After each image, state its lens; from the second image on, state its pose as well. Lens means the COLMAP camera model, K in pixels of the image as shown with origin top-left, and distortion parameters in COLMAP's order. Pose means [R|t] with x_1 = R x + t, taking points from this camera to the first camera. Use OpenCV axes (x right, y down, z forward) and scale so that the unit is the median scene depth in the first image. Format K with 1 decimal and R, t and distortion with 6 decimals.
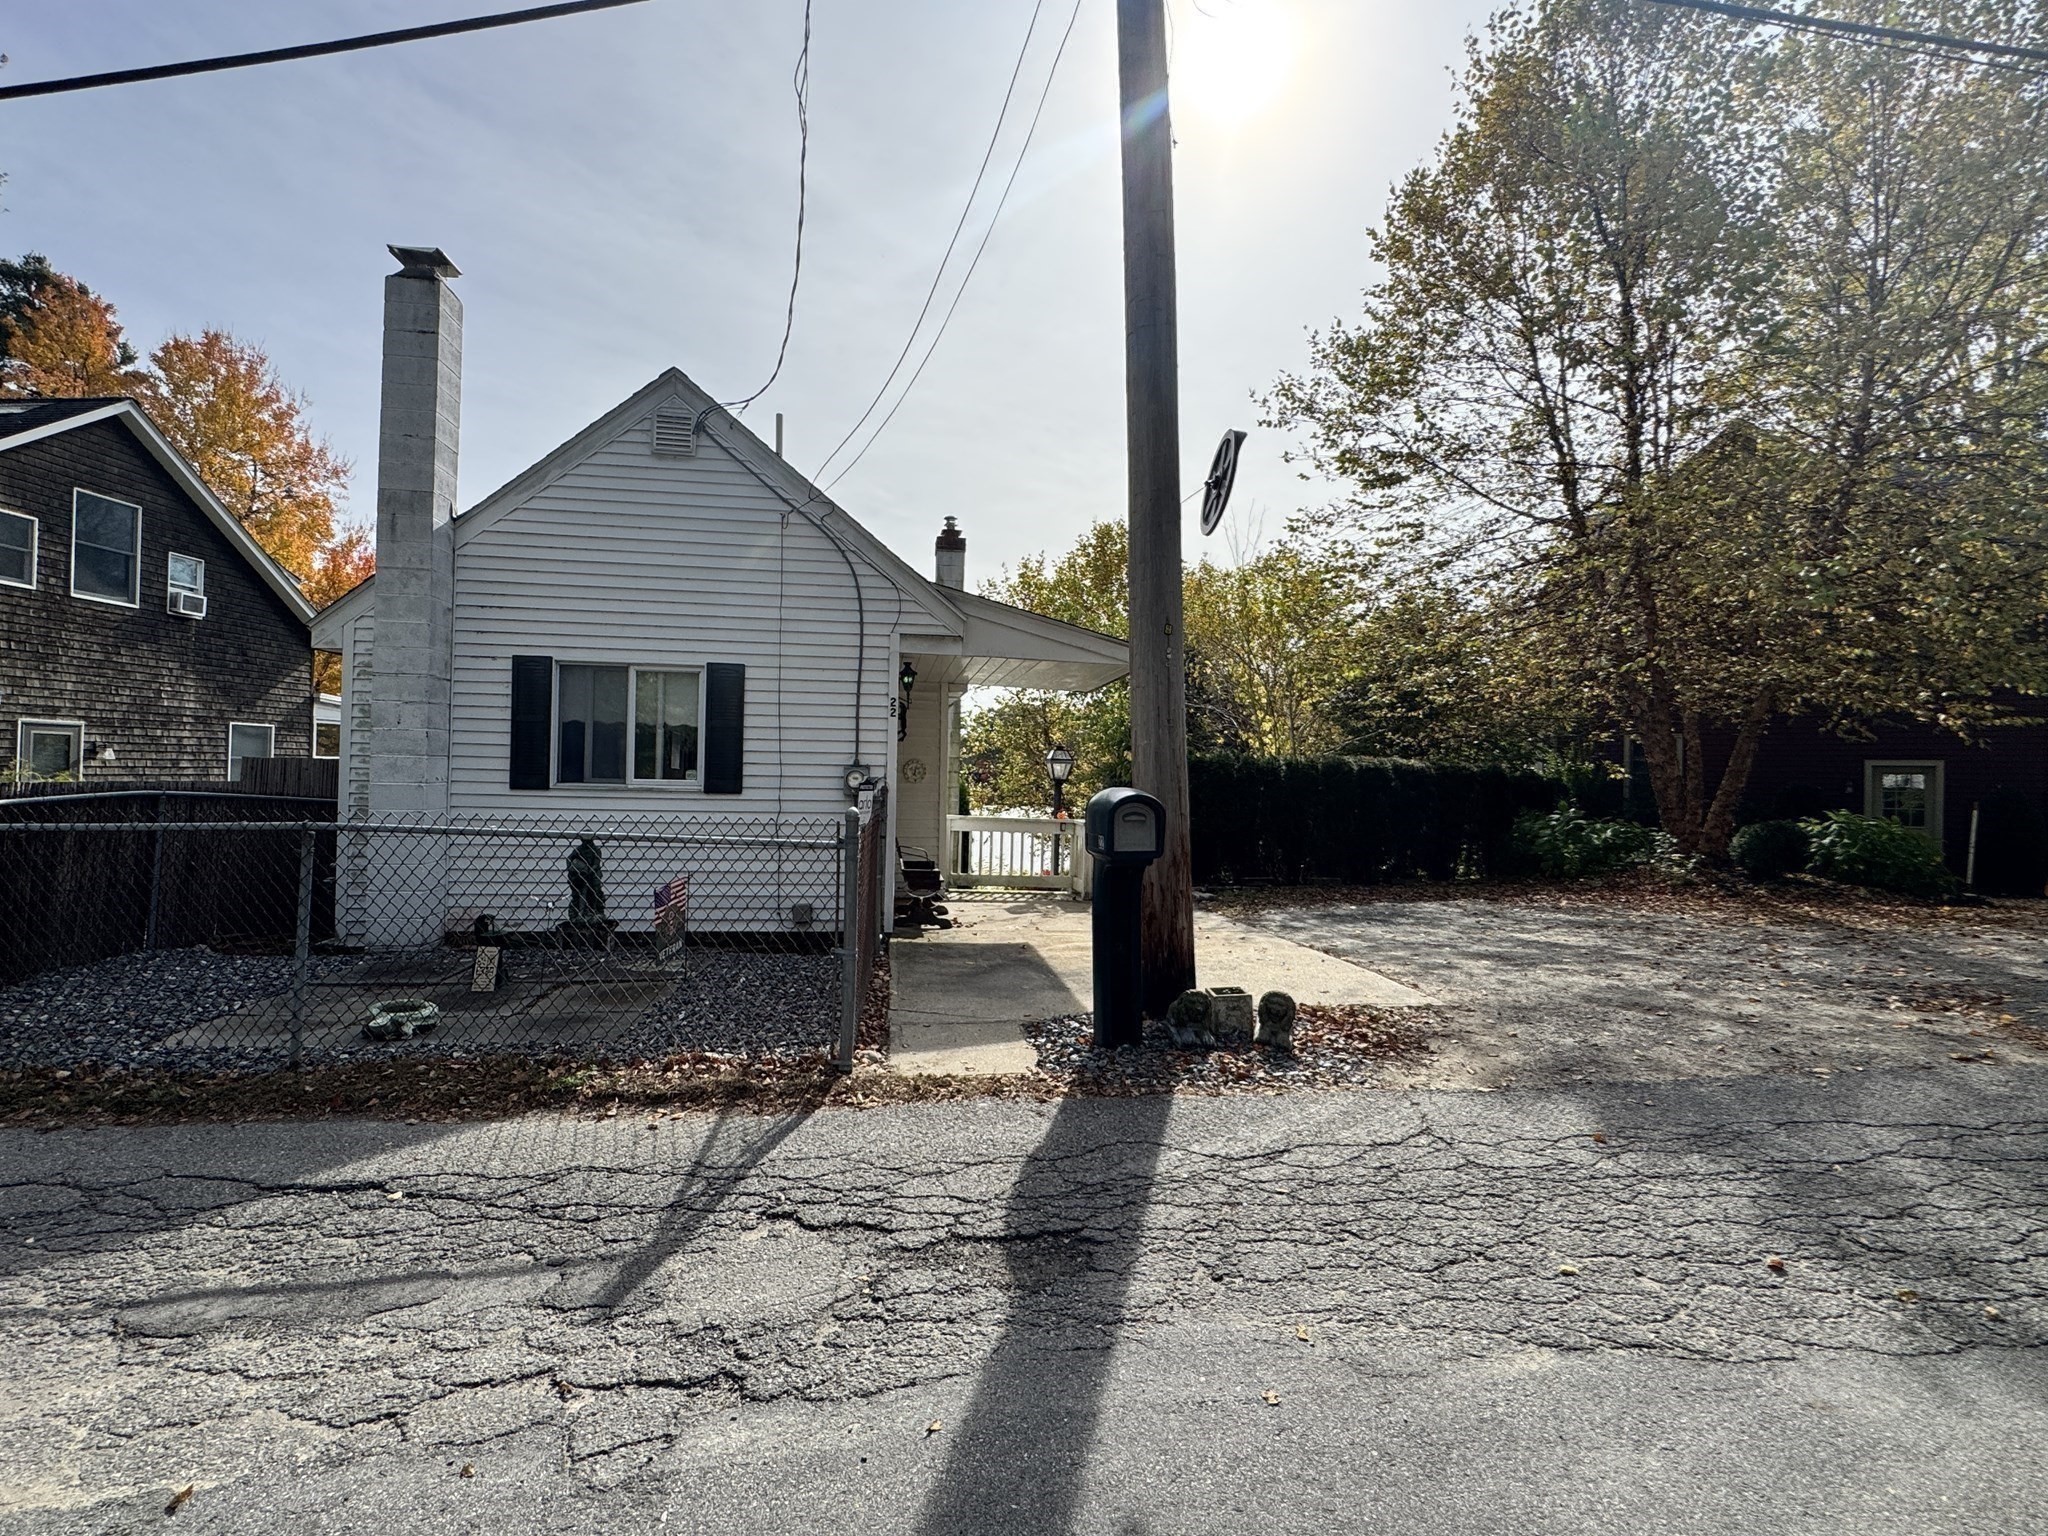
lens RADIAL K [[959.4, 0, 1025.6], [0, 959.4, 768.8], [0, 0, 1]] dist [-0.010430, -0.001146]
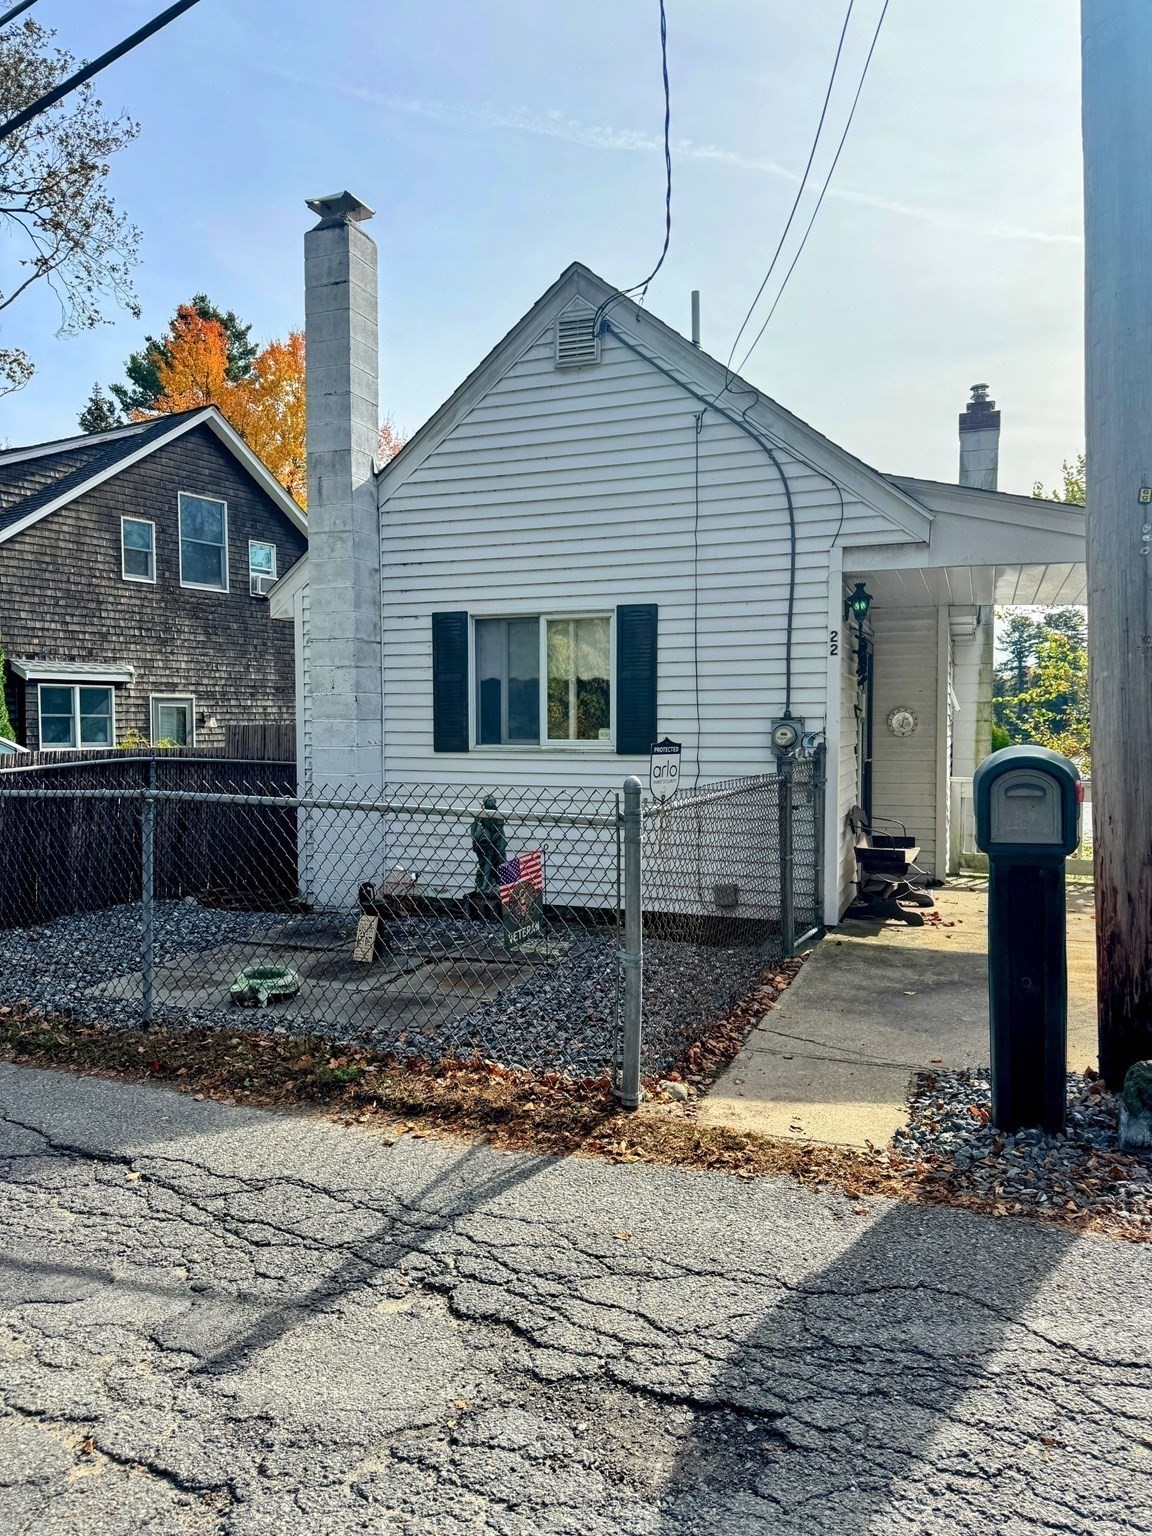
lens RADIAL K [[1087.1, 0, 561.2], [0, 1087.1, 781.3], [0, 0, 1]] dist [0.040353, -0.058376]
pose [[0.868778, 0.003117, -0.495193, 0.125256], [0.024979, 0.998431, 0.050108, -0.000965], [0.494572, -0.055902, 0.867337, 0.119526]]
